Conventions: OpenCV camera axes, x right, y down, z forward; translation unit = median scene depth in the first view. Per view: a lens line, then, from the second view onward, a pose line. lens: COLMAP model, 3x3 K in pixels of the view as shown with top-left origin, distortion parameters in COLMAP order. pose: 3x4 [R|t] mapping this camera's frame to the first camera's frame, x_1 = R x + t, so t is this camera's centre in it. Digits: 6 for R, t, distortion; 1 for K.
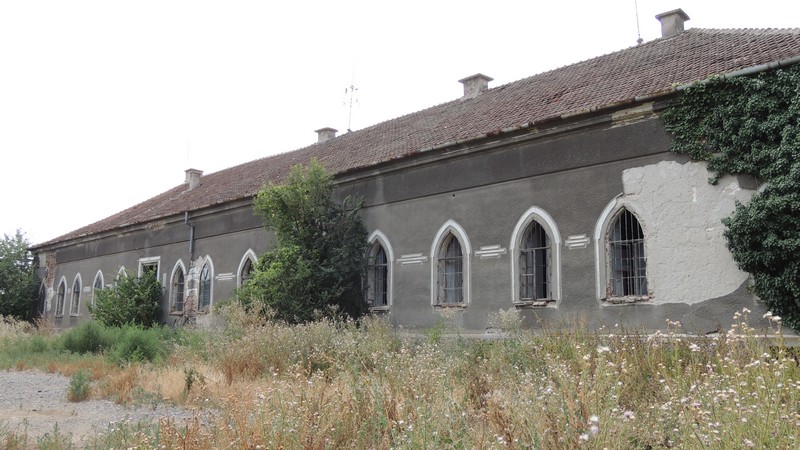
lens RADIAL K [[705.2, 0, 411.0], [0, 705.2, 226.1], [0, 0, 1]] dist [-0.018470, -0.009805]
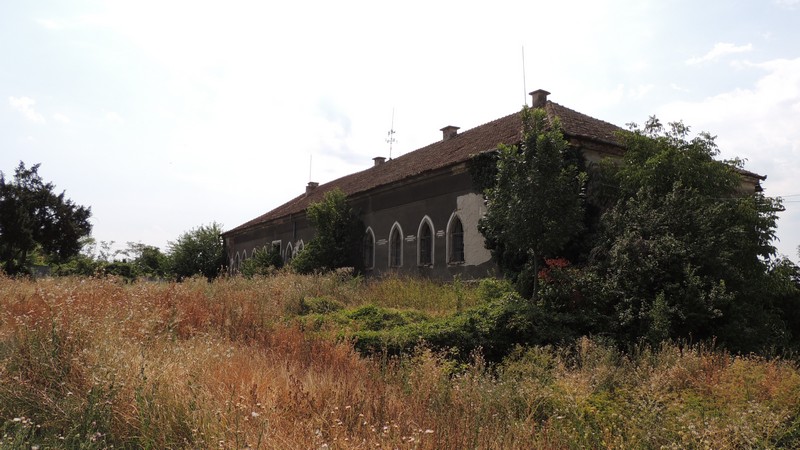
lens RADIAL K [[585.3, 0, 400.0], [0, 585.3, 225.0], [0, 0, 1]] dist [-0.009723, 0.001507]
pose [[0.969622, -0.023711, -0.243456, 0.303395], [0.032510, 0.998953, 0.032188, -0.033238], [0.242438, -0.039125, 0.969378, -0.341568]]
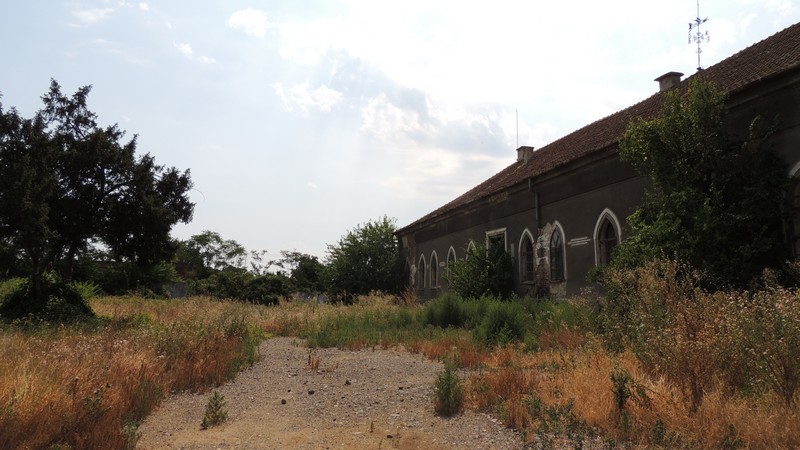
lens RADIAL K [[585.3, 0, 400.0], [0, 585.3, 225.0], [0, 0, 1]] dist [-0.009723, 0.001507]
pose [[0.876236, -0.077146, -0.475666, -0.101004], [0.089289, 0.996001, 0.002945, 0.026487], [0.473537, -0.045053, 0.879621, 0.211459]]
